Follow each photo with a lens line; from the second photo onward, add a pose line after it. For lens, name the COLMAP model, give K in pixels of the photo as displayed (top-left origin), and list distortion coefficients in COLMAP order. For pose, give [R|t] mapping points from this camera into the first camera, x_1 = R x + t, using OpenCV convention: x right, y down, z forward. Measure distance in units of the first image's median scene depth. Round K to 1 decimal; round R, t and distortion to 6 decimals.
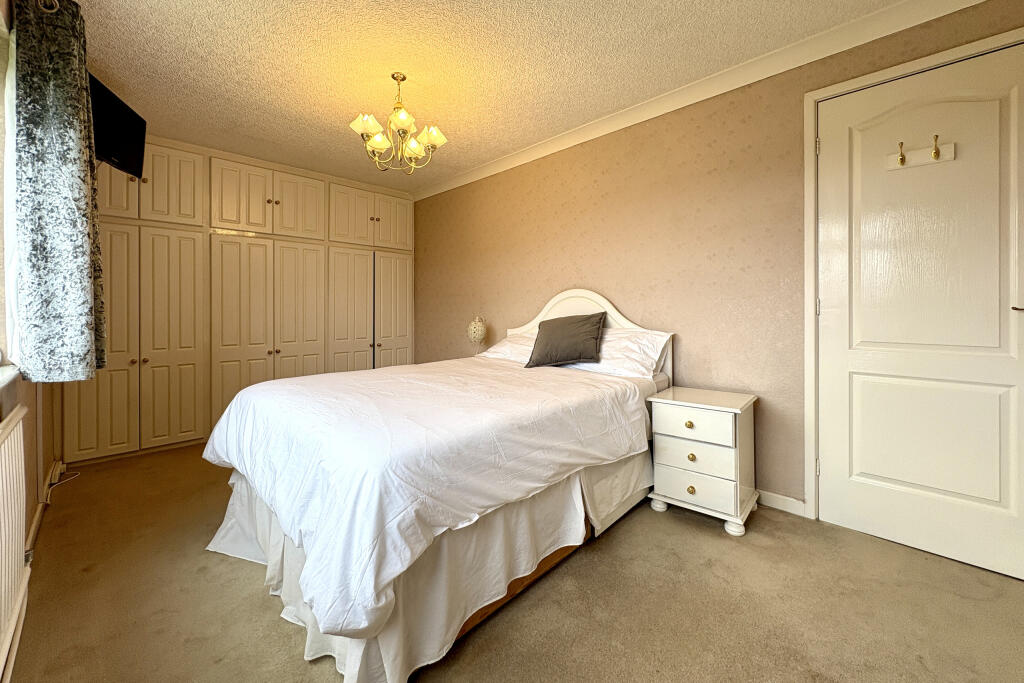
lens RADIAL K [[410.3, 0, 516.8], [0, 410.3, 308.7], [0, 0, 1]] dist [0.002802, 0.000185]
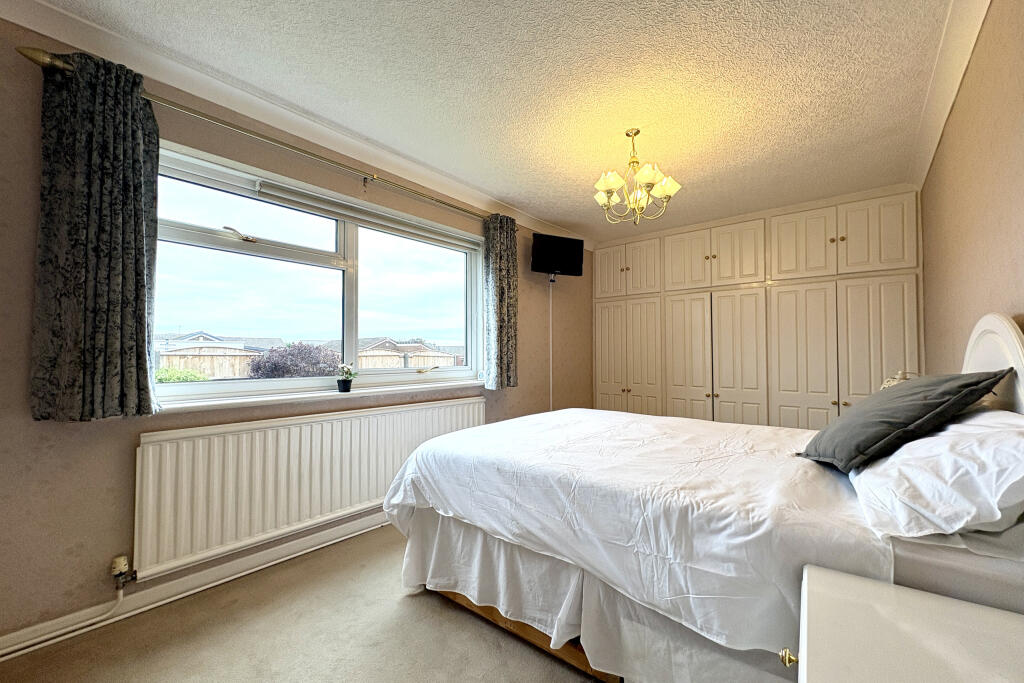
lens RADIAL K [[410.3, 0, 512.7], [0, 410.3, 345.4], [0, 0, 1]] dist [0.002802, 0.000185]
pose [[0.072255, -0.018997, -0.997205, 0.531163], [-0.000937, 0.999817, -0.019115, -0.006305], [0.997386, 0.002316, 0.072224, 0.469199]]
